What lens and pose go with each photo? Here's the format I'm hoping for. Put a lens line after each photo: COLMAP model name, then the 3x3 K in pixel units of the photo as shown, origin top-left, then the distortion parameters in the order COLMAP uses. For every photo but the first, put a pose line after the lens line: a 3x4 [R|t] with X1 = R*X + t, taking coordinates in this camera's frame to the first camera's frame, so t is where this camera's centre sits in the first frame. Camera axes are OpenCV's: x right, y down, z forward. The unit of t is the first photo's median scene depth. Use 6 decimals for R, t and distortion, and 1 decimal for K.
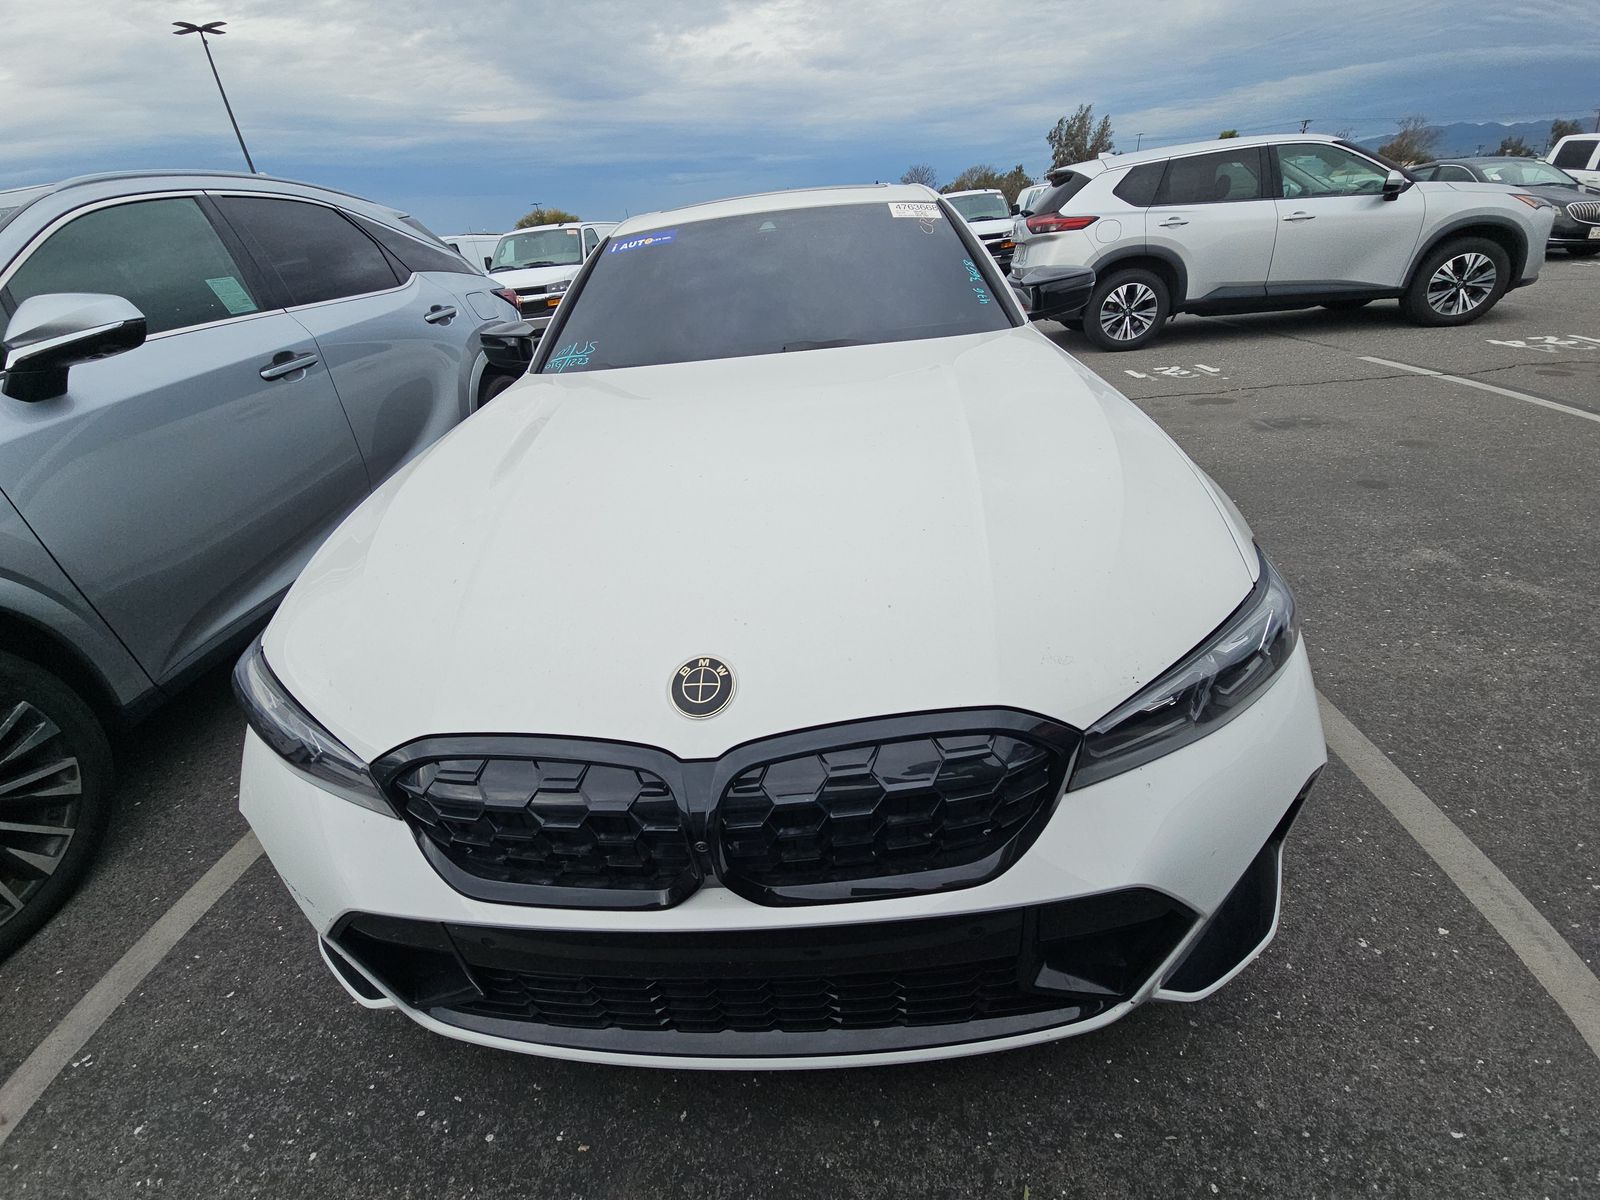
lens RADIAL K [[657.3, 0, 794.4], [0, 657.3, 593.0], [0, 0, 1]] dist [0.004677, -0.004067]
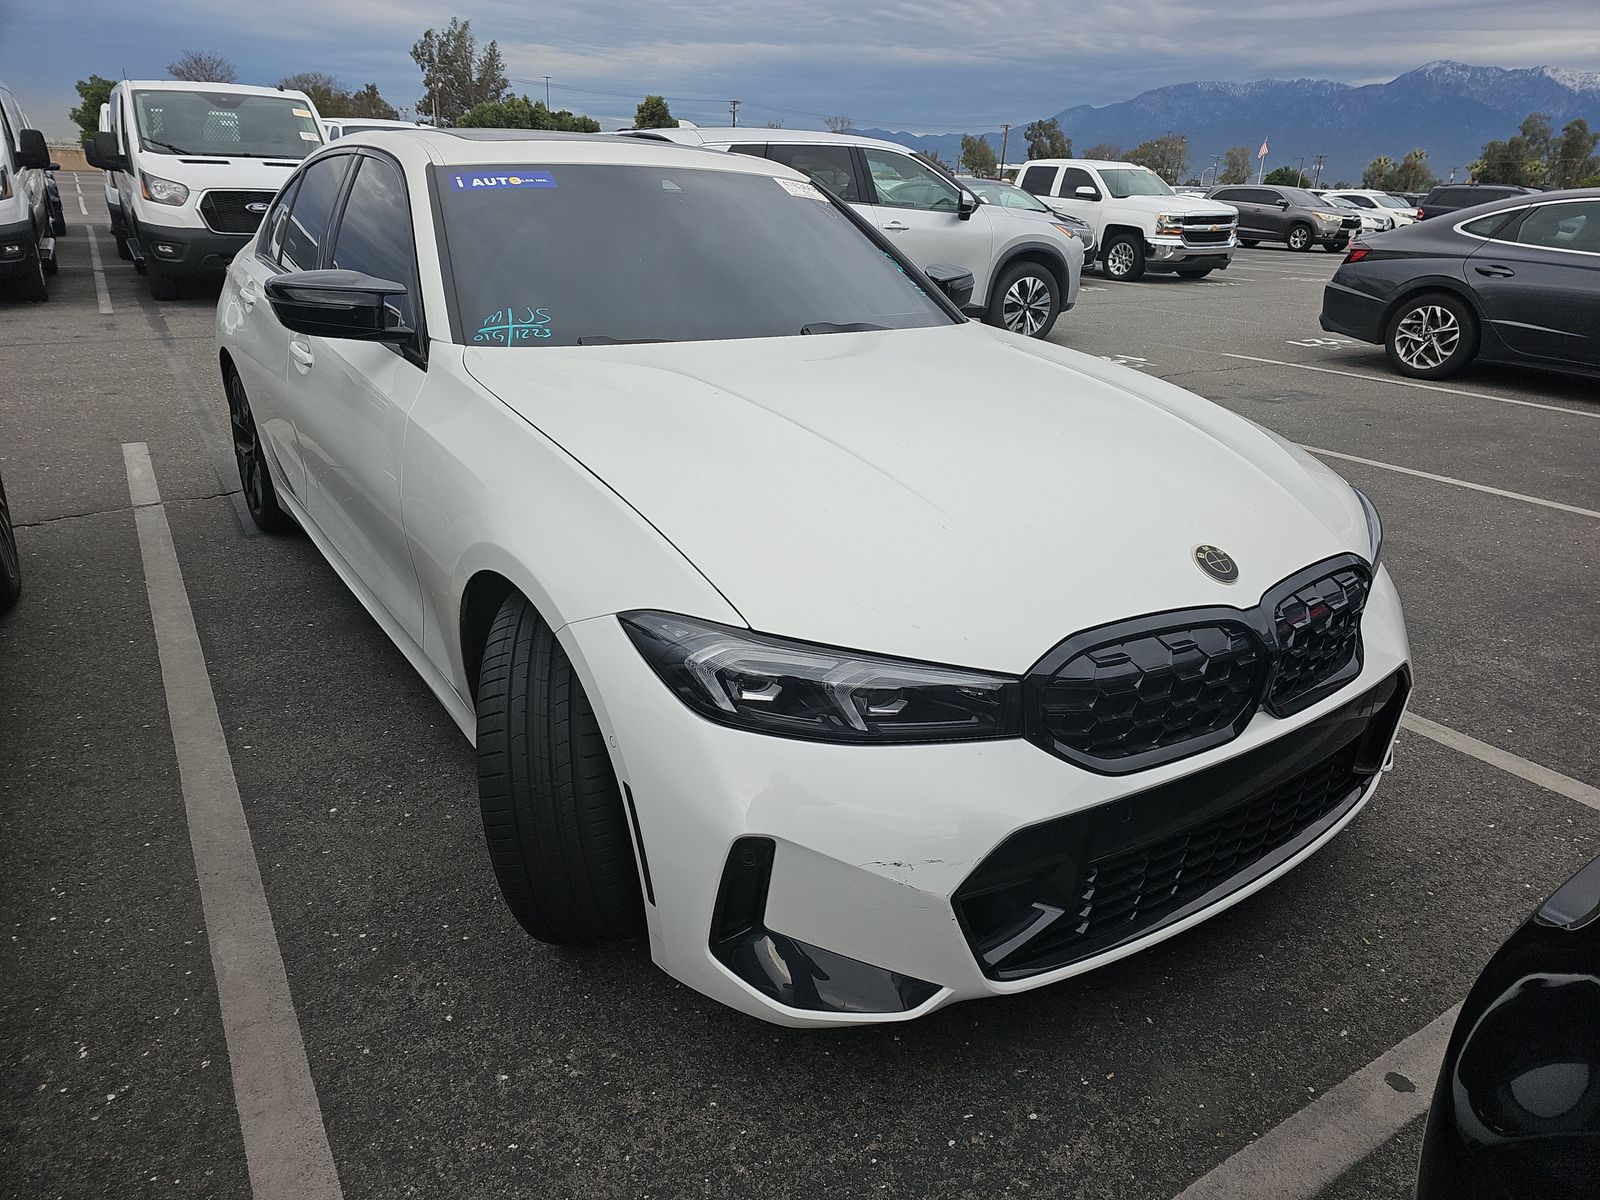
lens RADIAL K [[1112.7, 0, 806.7], [0, 1112.7, 602.0], [0, 0, 1]] dist [0.004525, -0.005946]
pose [[0.772053, -0.102286, 0.627274, -0.362179], [0.191525, 0.978528, -0.076167, 0.038224], [-0.606014, 0.178943, 0.775065, -0.036001]]
